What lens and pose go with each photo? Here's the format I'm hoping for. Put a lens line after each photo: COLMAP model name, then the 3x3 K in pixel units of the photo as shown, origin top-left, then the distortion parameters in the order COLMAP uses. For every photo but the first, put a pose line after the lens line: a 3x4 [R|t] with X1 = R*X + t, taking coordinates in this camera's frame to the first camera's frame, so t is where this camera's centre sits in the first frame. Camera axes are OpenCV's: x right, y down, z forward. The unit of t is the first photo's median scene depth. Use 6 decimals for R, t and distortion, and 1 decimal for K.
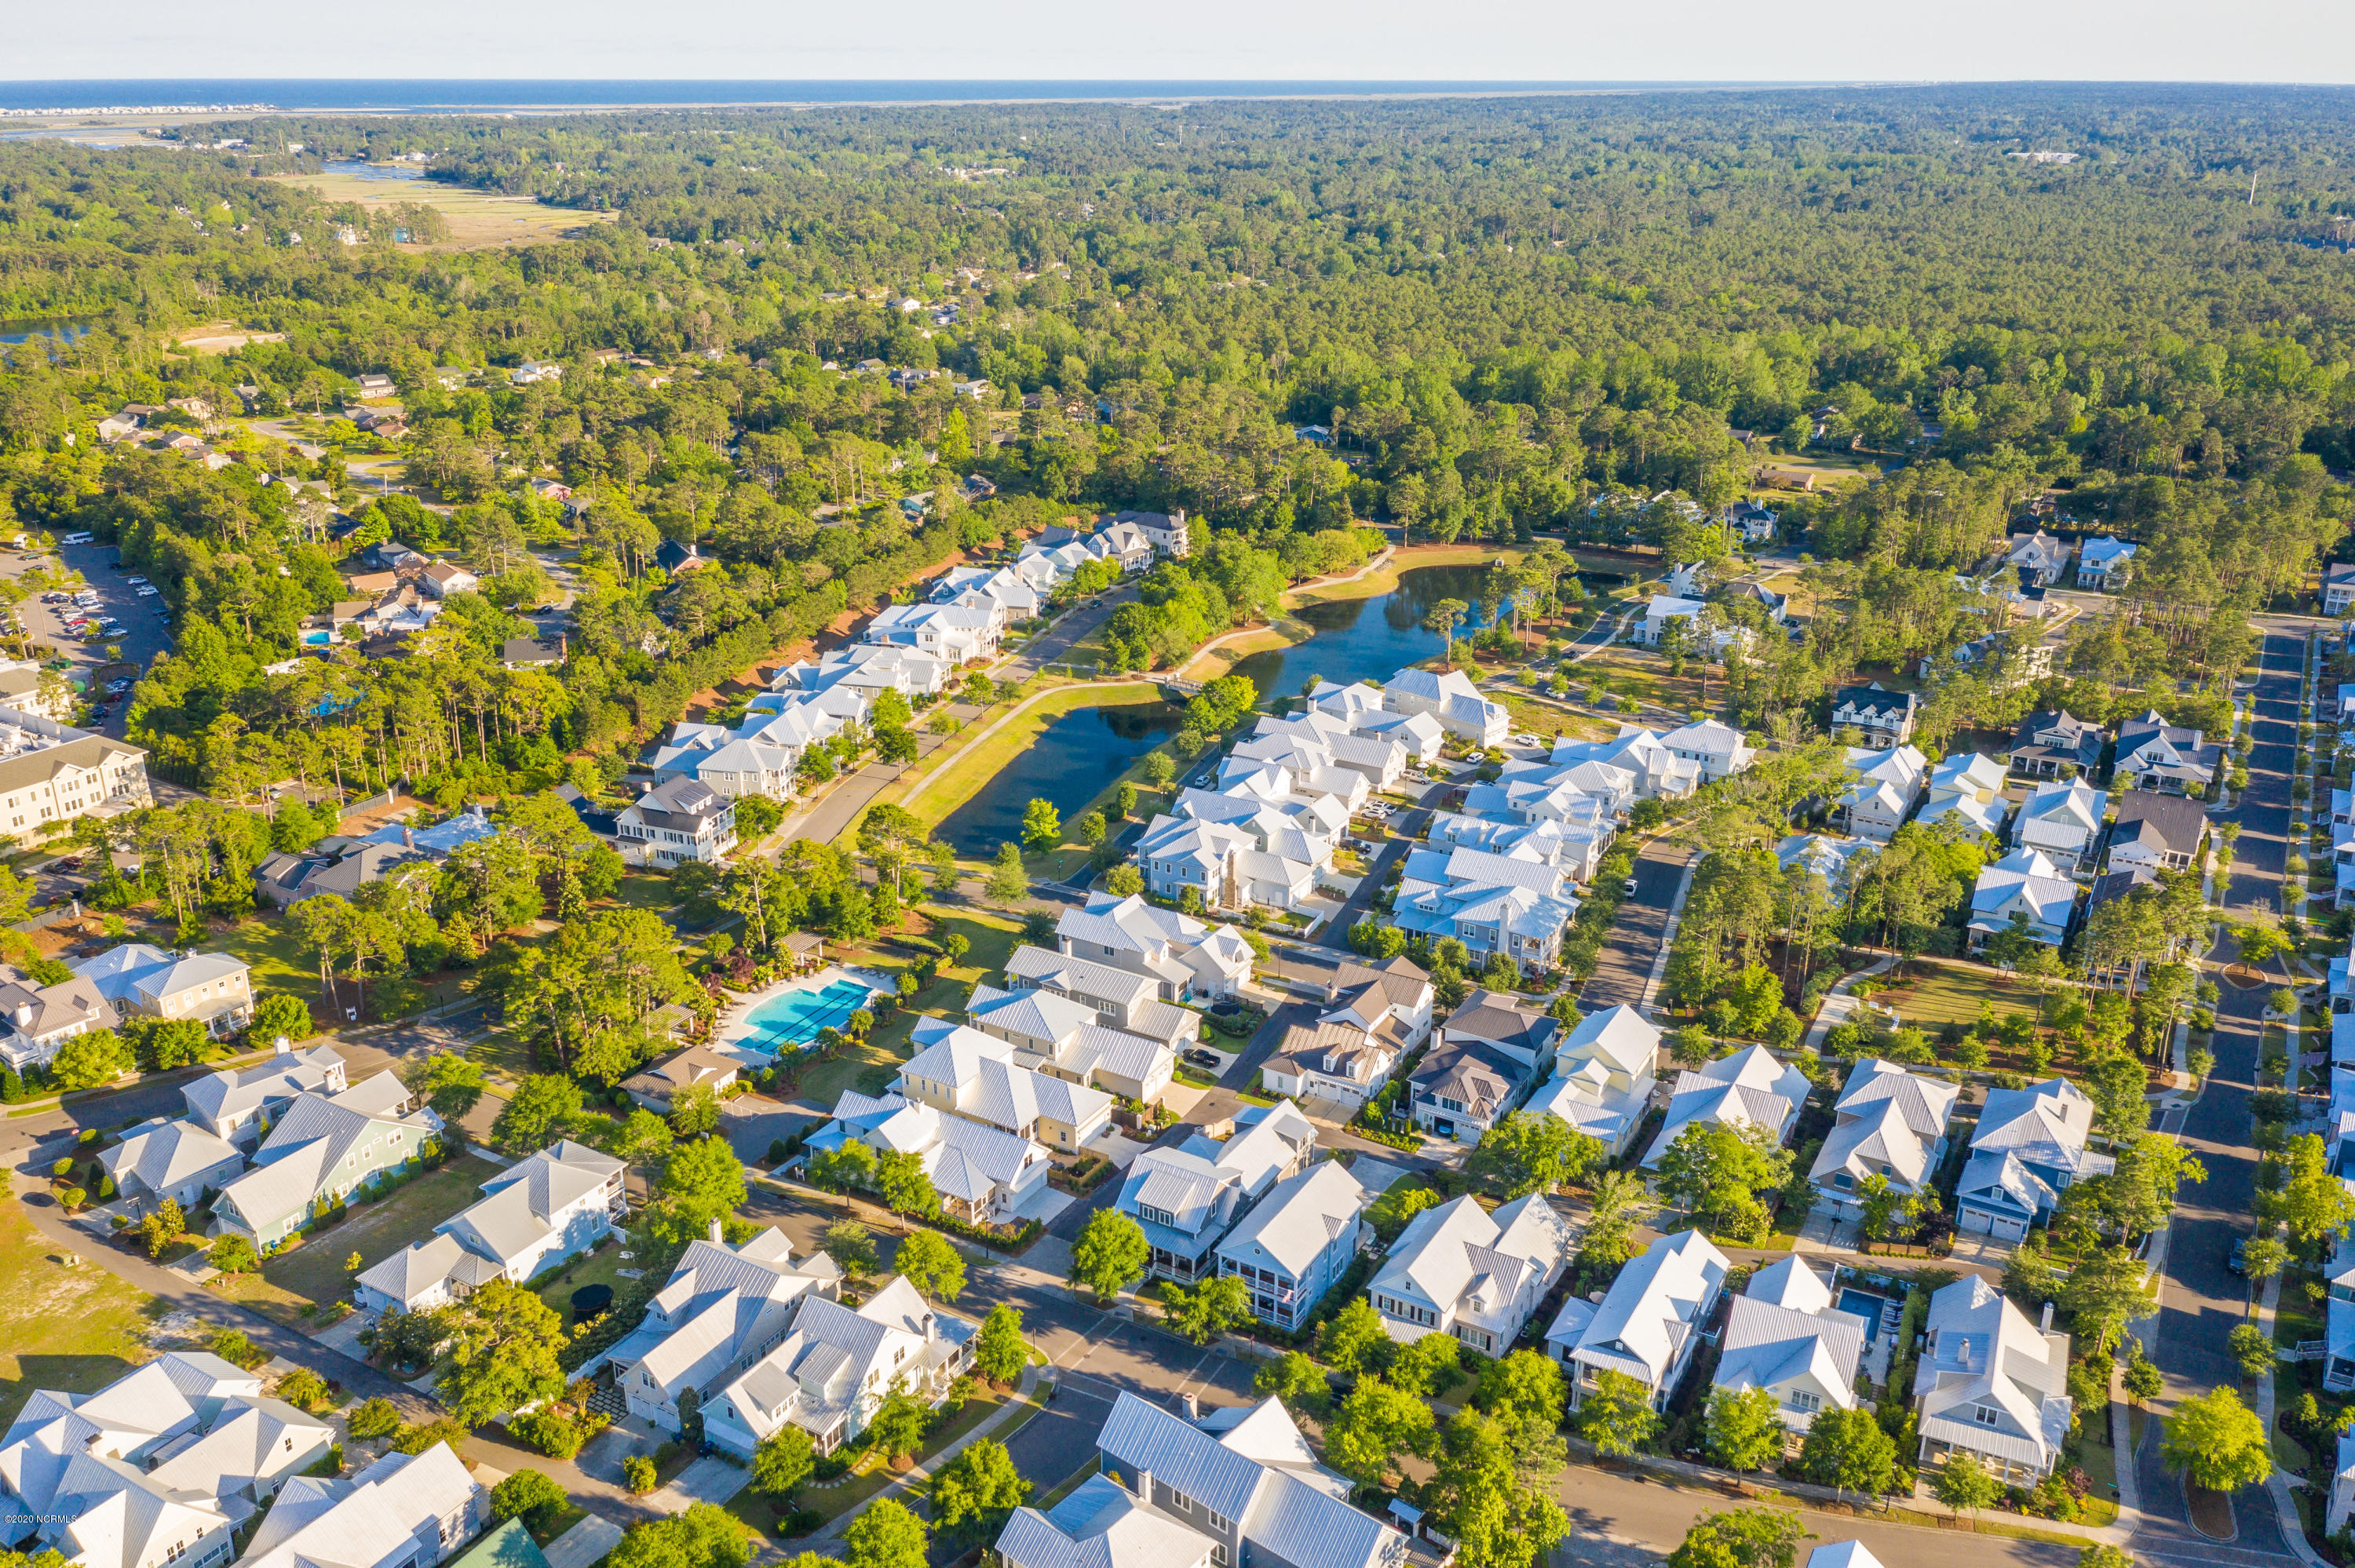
lens RADIAL K [[1882.8, 0, 1177.5], [0, 1882.8, 784.0], [0, 0, 1]] dist [-0.026004, 0.024010]
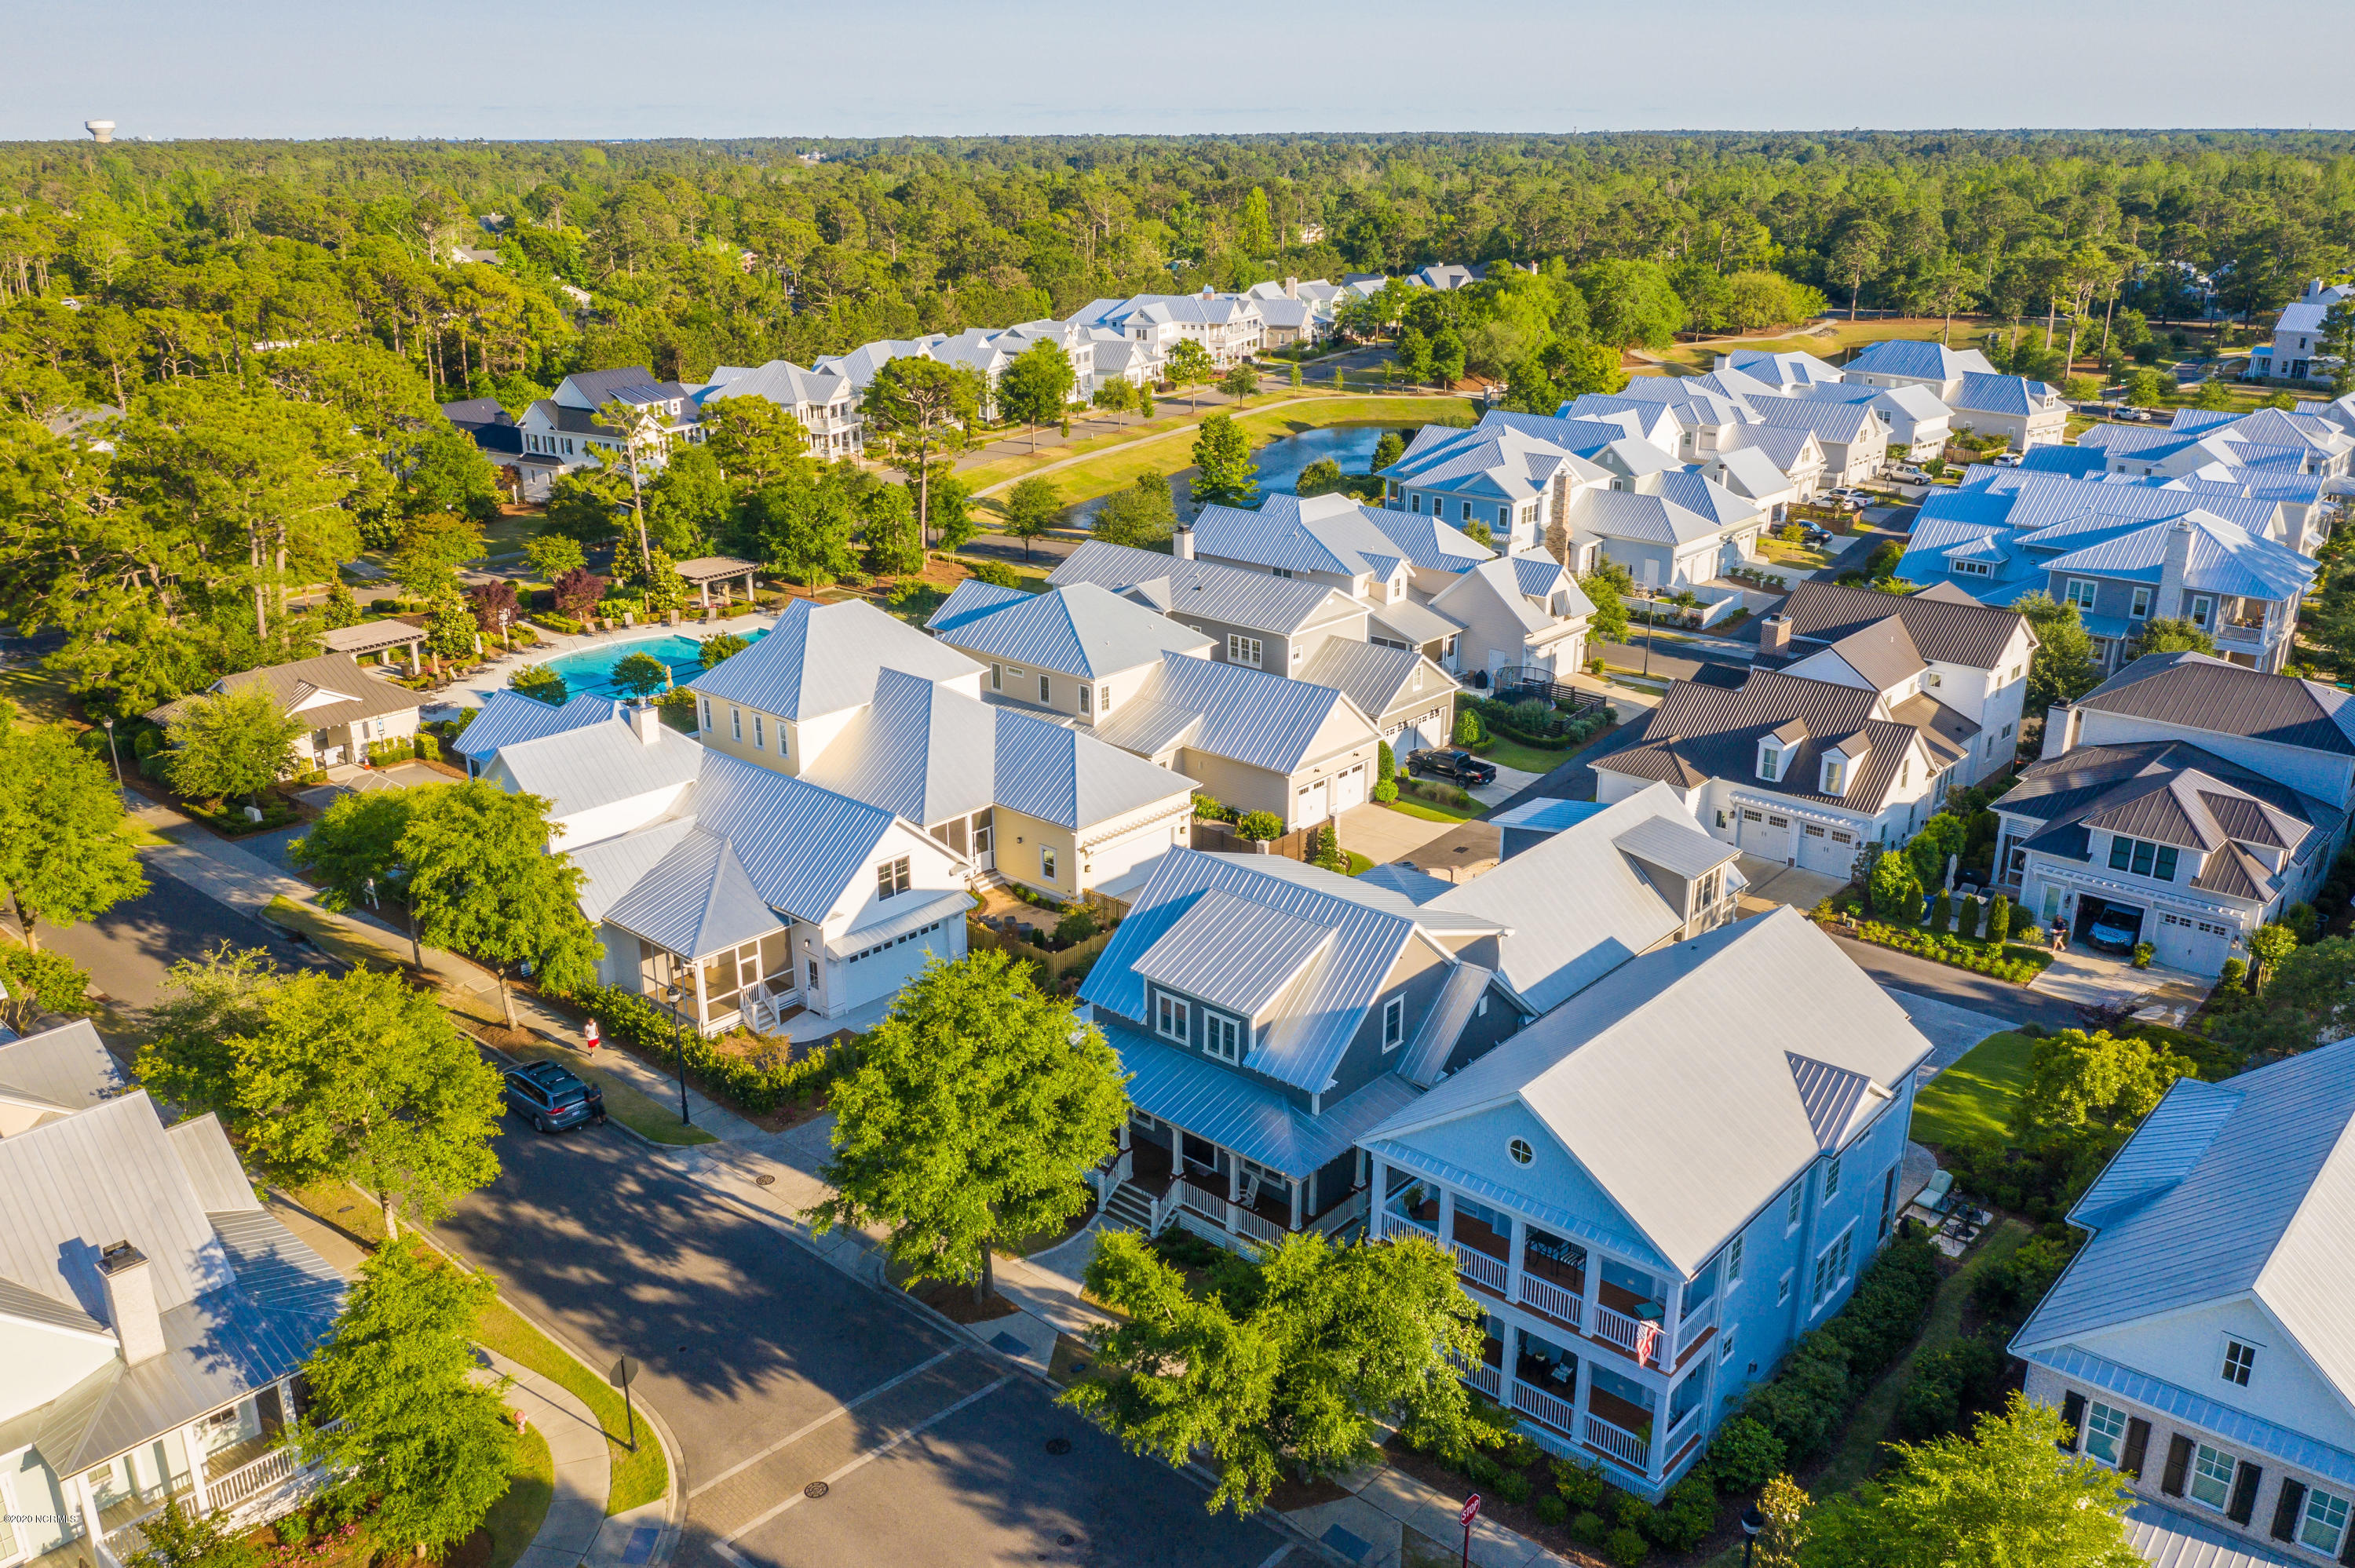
lens RADIAL K [[1846.4, 0, 1177.5], [0, 1846.4, 784.0], [0, 0, 1]] dist [-0.022675, 0.032629]
pose [[0.979644, 0.059112, -0.191844, 0.027951], [-0.063283, 0.997872, -0.015682, 0.138333], [0.190509, 0.027503, 0.981300, 0.502434]]
